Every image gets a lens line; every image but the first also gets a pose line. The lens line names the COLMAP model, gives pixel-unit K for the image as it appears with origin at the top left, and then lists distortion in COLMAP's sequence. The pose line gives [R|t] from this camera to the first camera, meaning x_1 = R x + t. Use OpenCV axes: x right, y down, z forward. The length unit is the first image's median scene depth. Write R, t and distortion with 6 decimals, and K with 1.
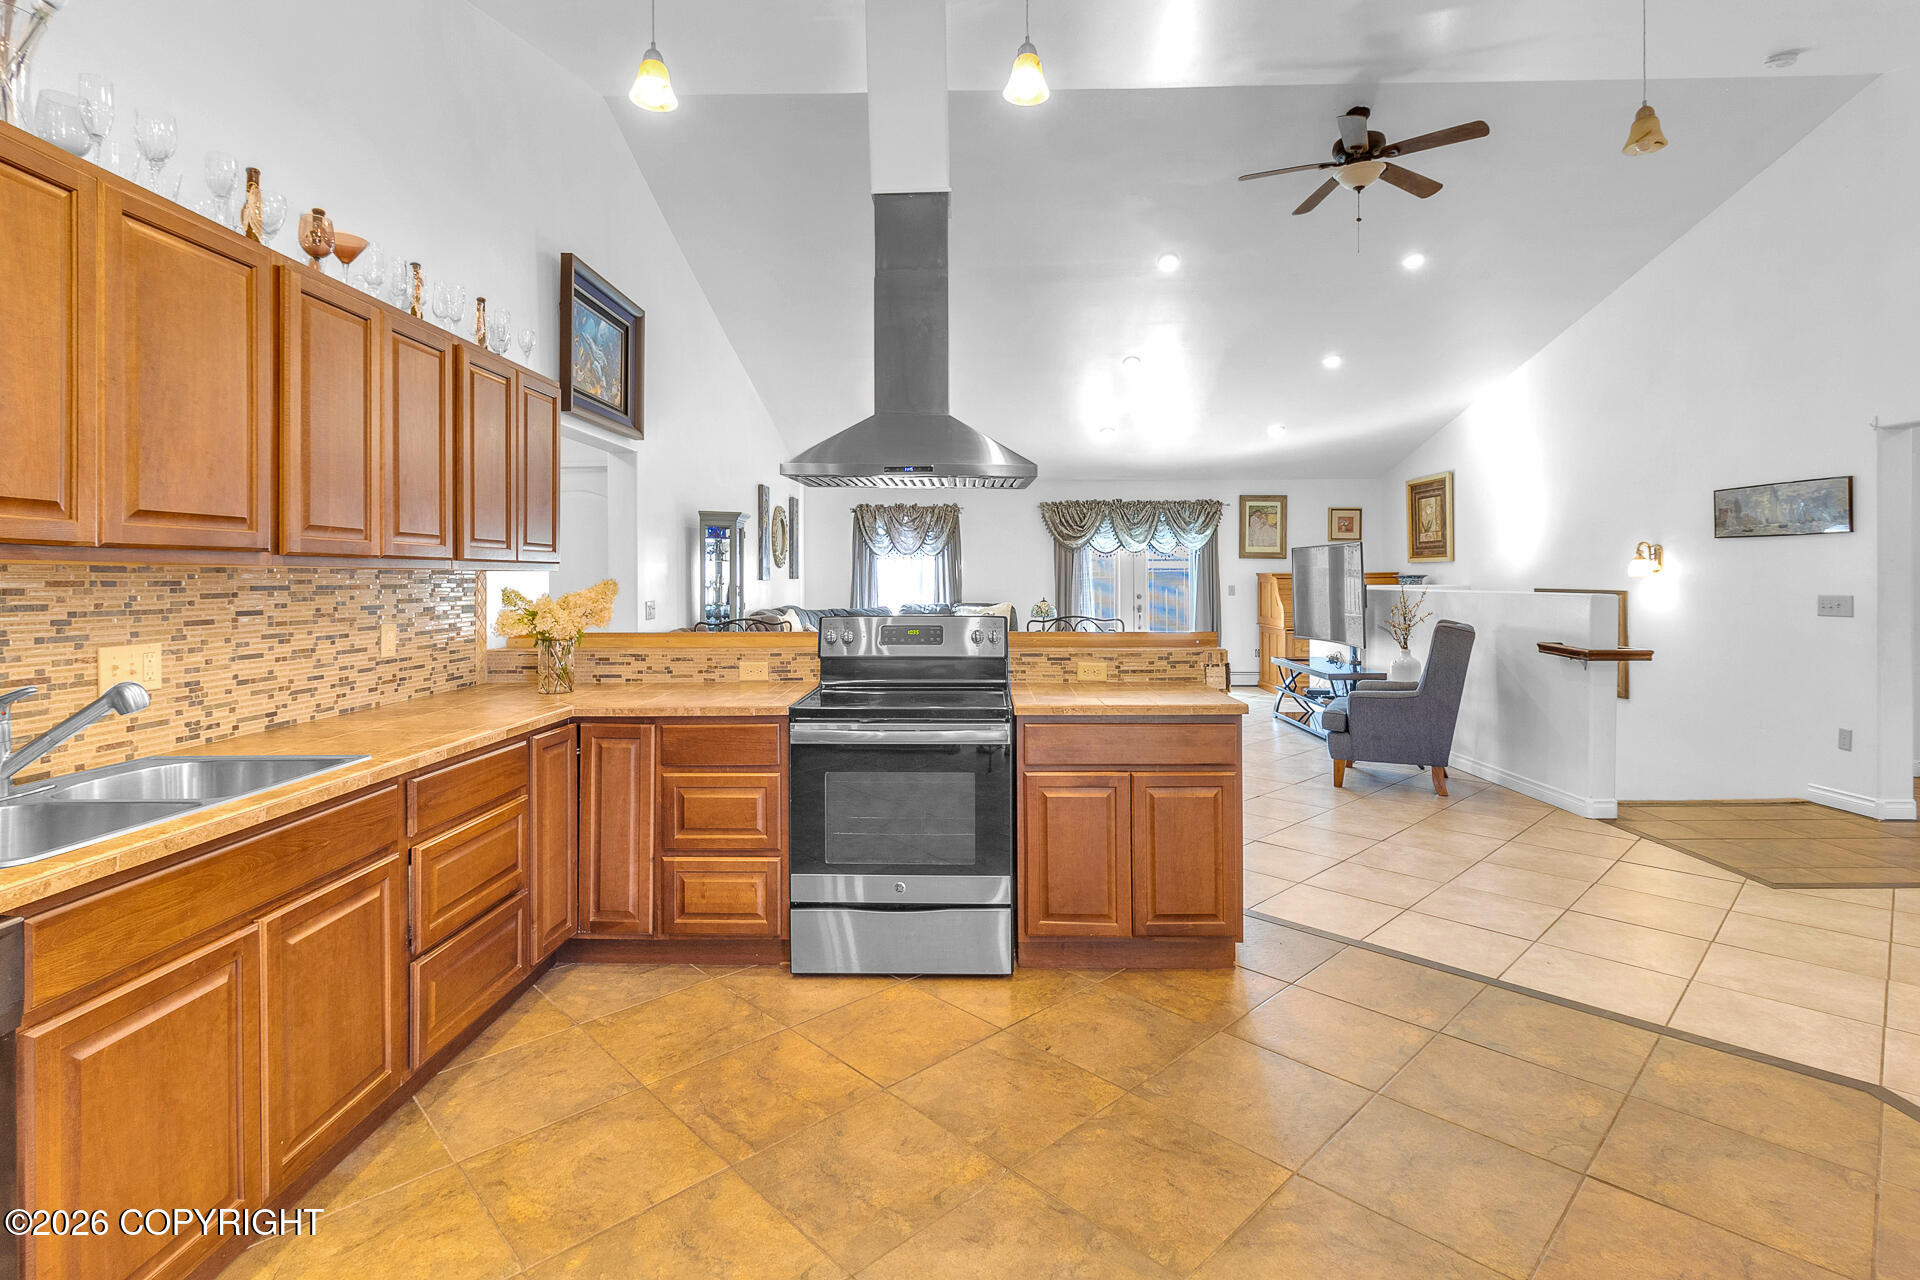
lens RADIAL K [[911.5, 0, 947.6], [0, 911.5, 583.7], [0, 0, 1]] dist [-0.002012, 0.004185]
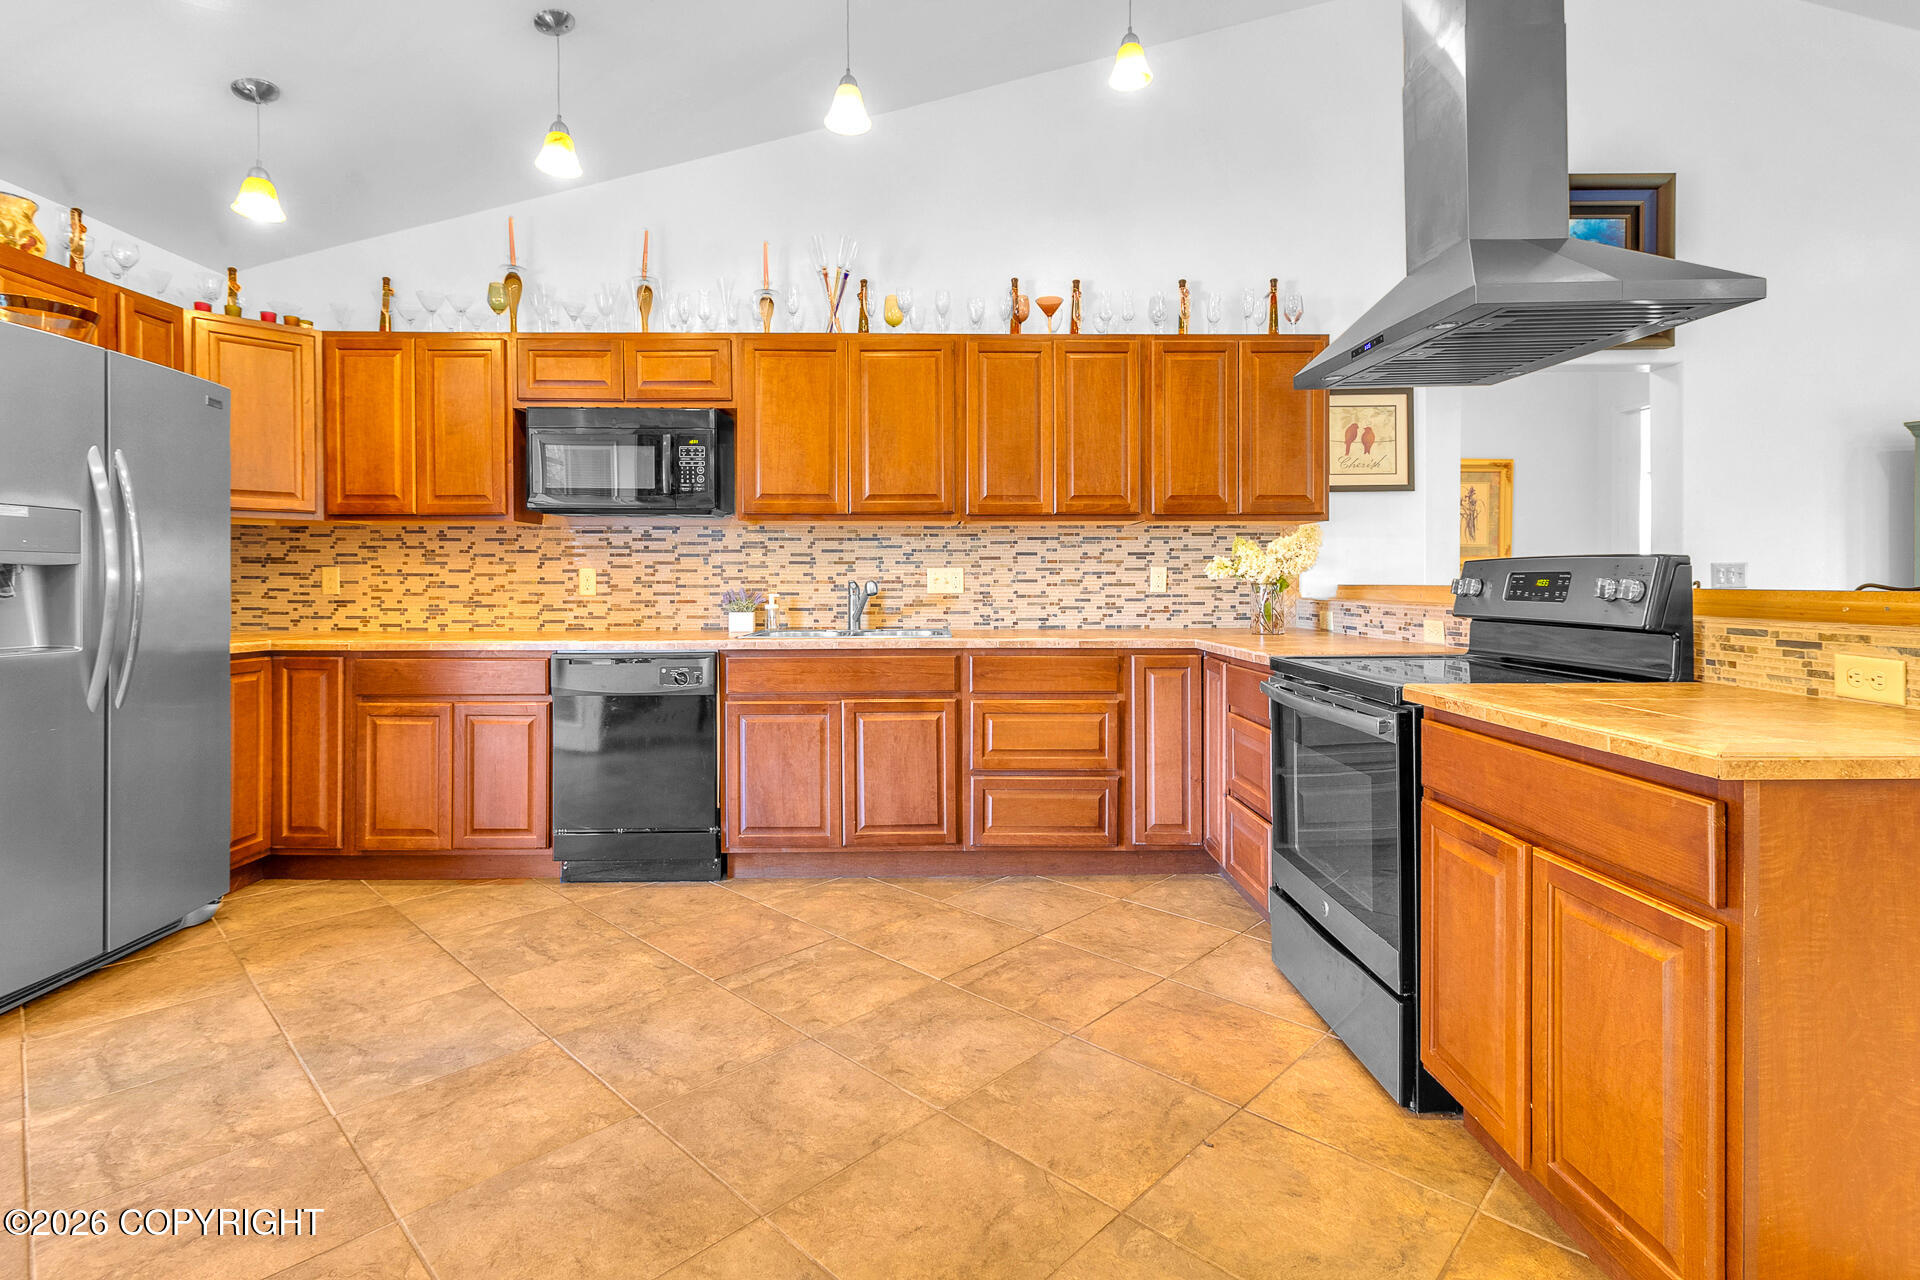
lens RADIAL K [[911.5, 0, 958.5], [0, 911.5, 591.3], [0, 0, 1]] dist [-0.002012, 0.004185]
pose [[0.047359, 0.015735, -0.998754, 0.675776], [-0.003580, 0.999872, 0.015583, 0.059842], [0.998872, 0.002838, 0.047409, 0.652935]]
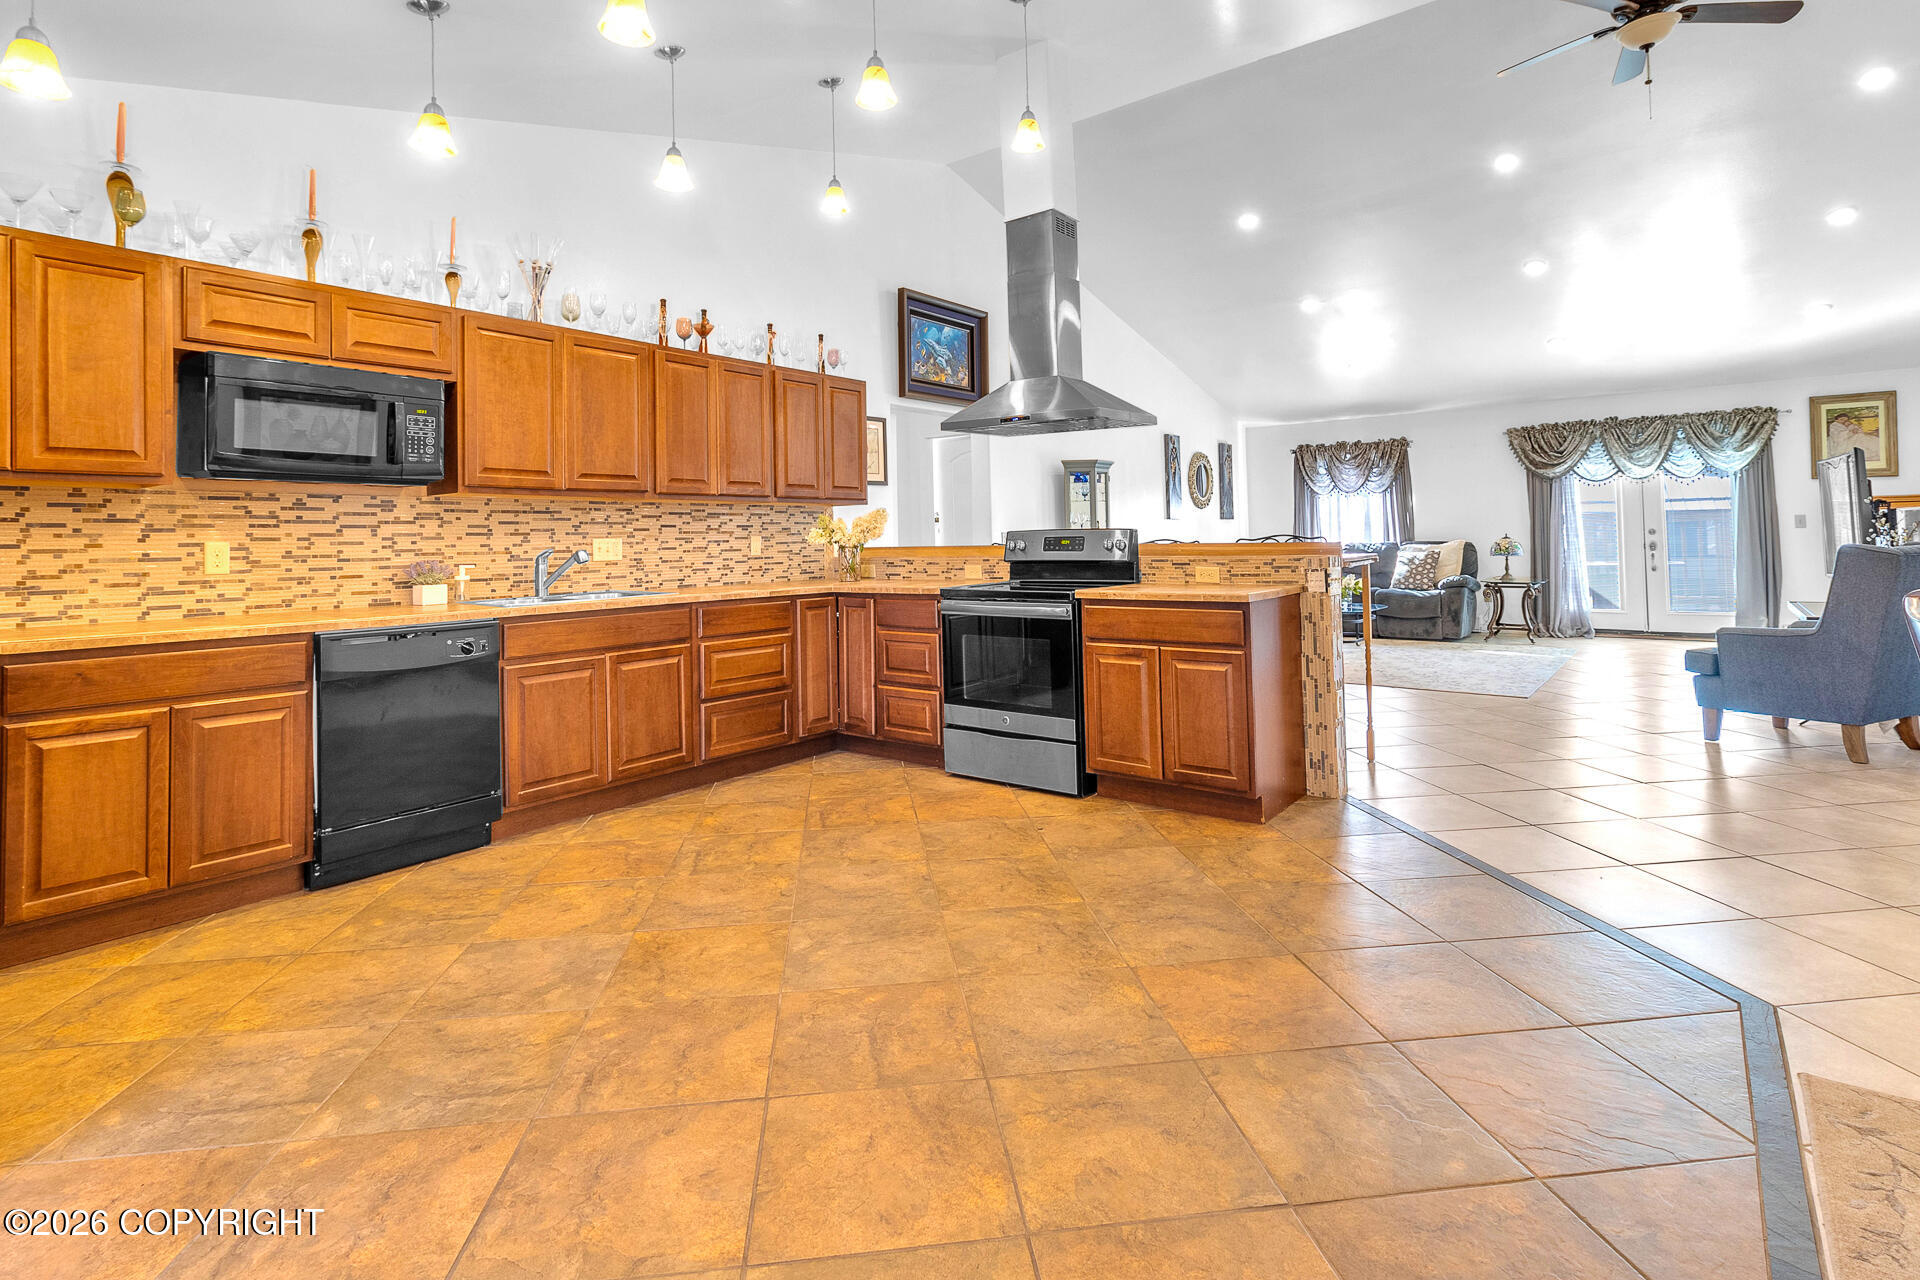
lens RADIAL K [[911.5, 0, 954.7], [0, 911.5, 529.4], [0, 0, 1]] dist [-0.002012, 0.004185]
pose [[0.803186, -0.019778, -0.595400, 0.710391], [0.012900, 0.999792, -0.015809, 0.063102], [0.595589, 0.005017, 0.803274, -0.157095]]
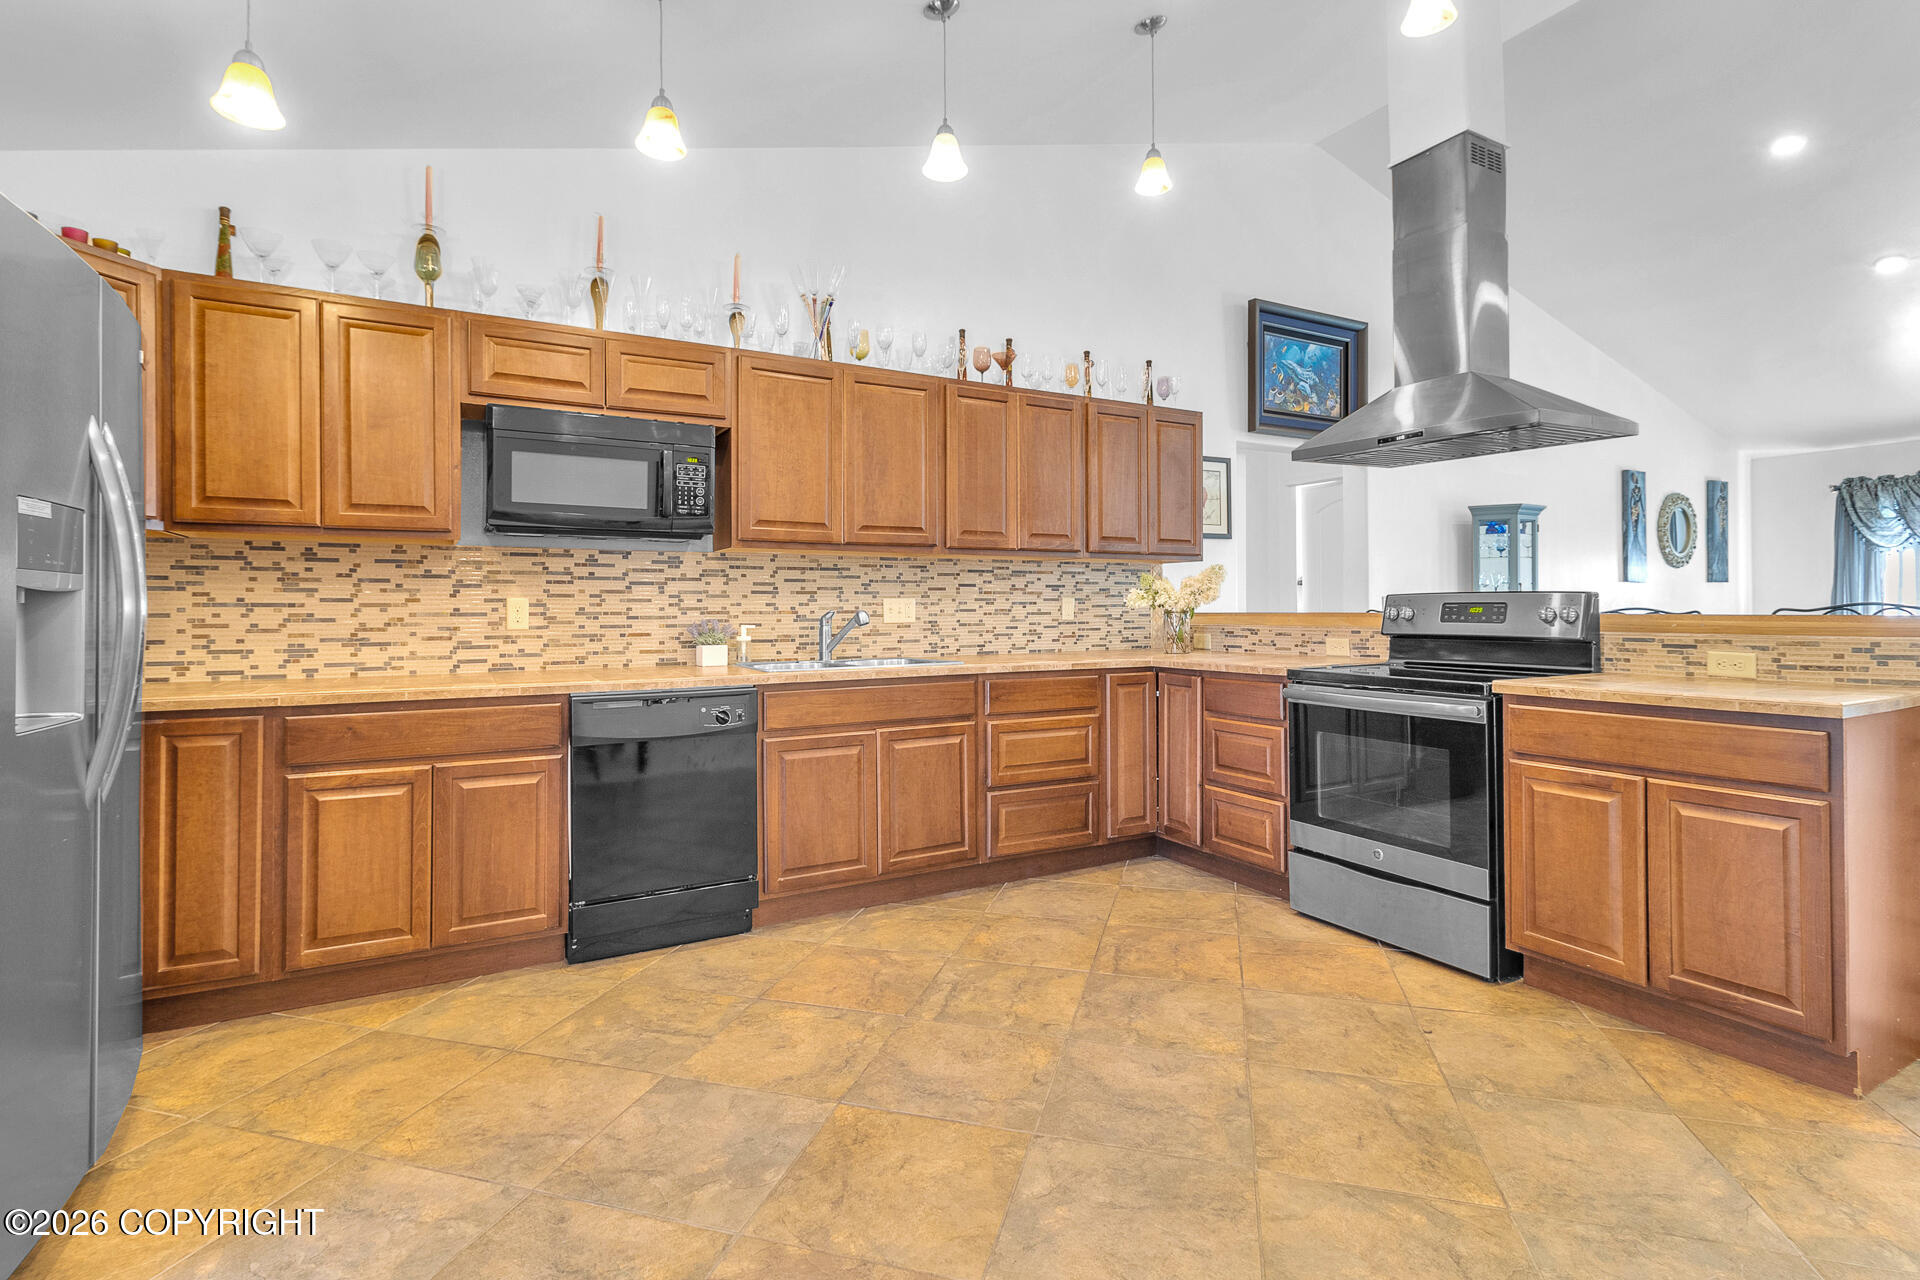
lens RADIAL K [[911.5, 0, 958.4], [0, 911.5, 604.2], [0, 0, 1]] dist [-0.002012, 0.004185]
pose [[0.514723, -0.002517, -0.857353, 0.569246], [-0.002104, 0.999989, -0.004198, 0.061143], [0.857354, 0.003965, 0.514712, 0.081293]]
